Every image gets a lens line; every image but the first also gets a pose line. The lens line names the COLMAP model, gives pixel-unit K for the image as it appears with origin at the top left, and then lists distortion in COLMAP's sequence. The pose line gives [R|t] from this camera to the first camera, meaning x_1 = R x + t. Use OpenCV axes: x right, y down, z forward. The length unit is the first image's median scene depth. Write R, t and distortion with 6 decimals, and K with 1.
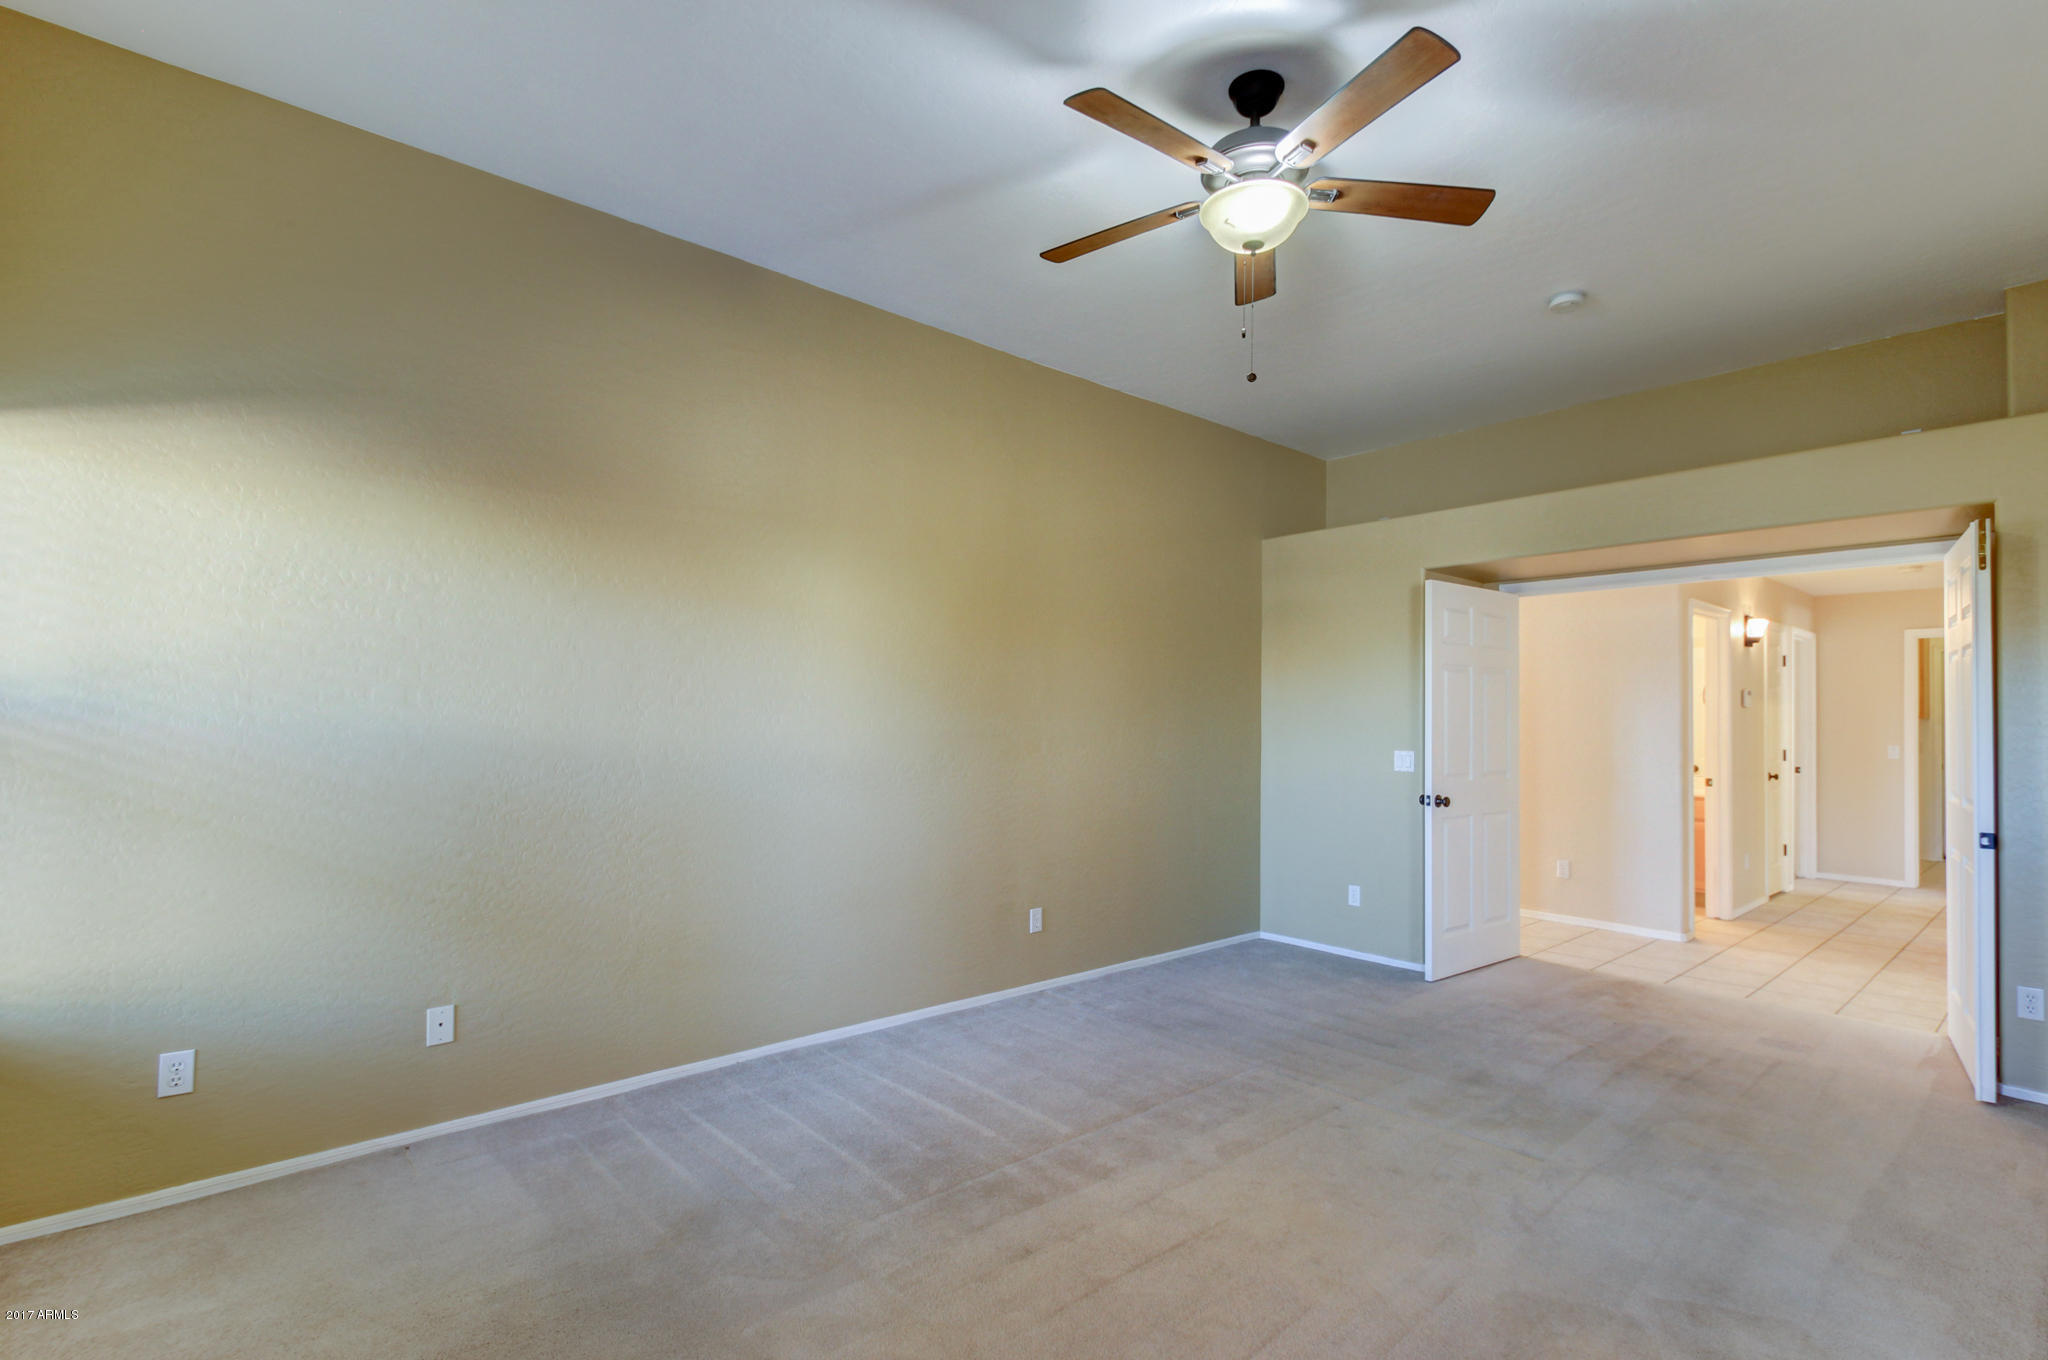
lens RADIAL K [[899.7, 0, 1024.0], [0, 899.7, 680.0], [0, 0, 1]] dist [0.000763, 0.000138]
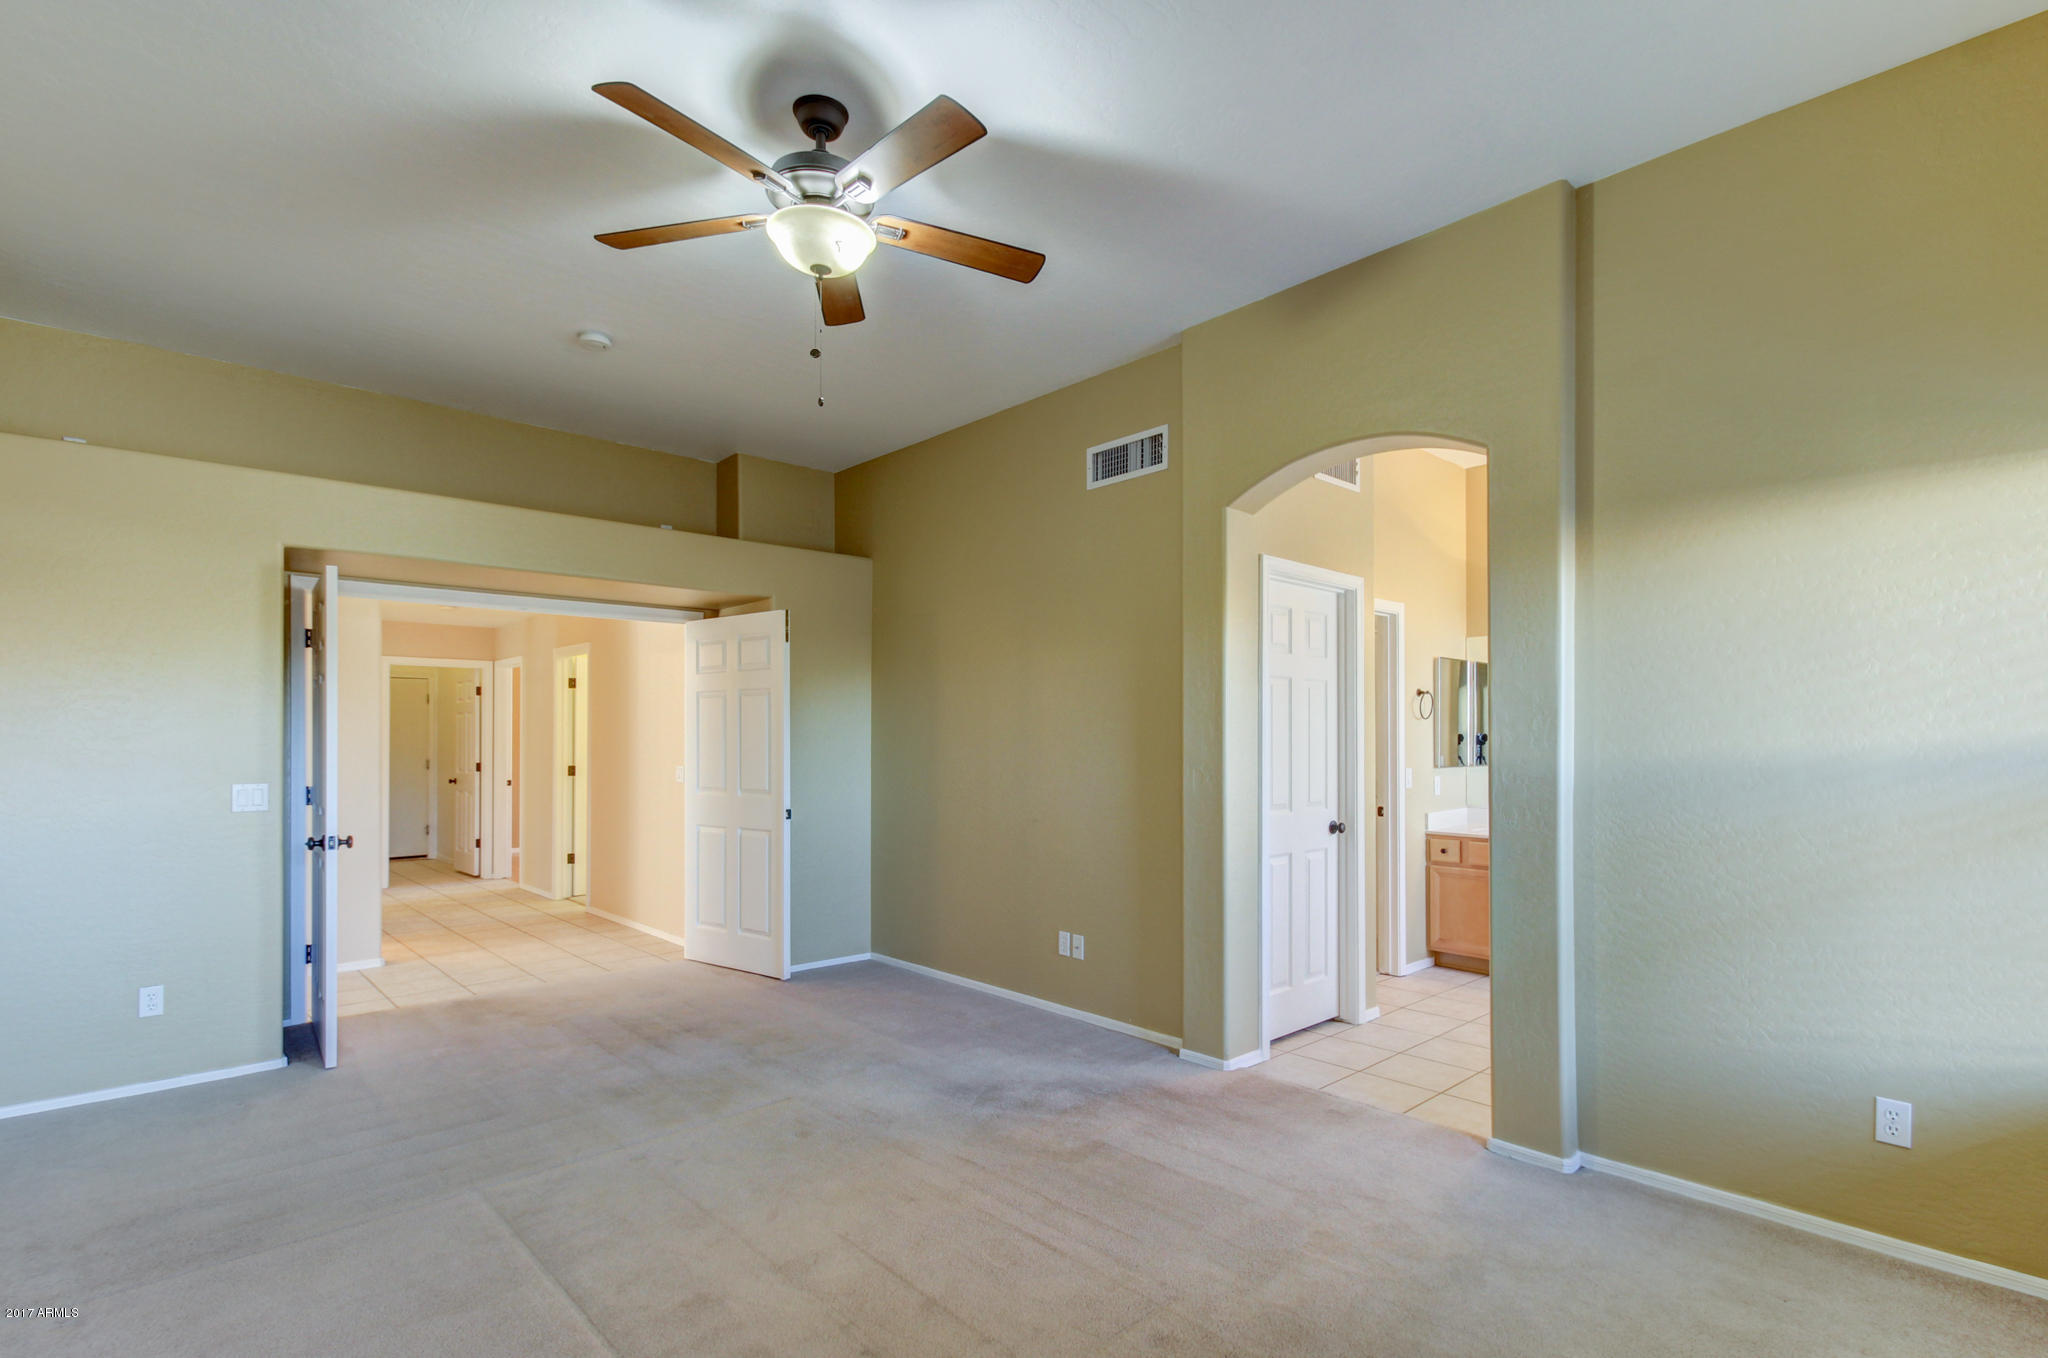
lens RADIAL K [[976.0, 0, 1025.5], [0, 976.0, 733.2], [0, 0, 1]] dist [0.000714, 0.000161]
pose [[0.004800, 0.002907, 0.999984, -0.558655], [-0.036603, 0.999326, -0.002730, 0.022414], [-0.999318, -0.036589, 0.004903, 0.514234]]
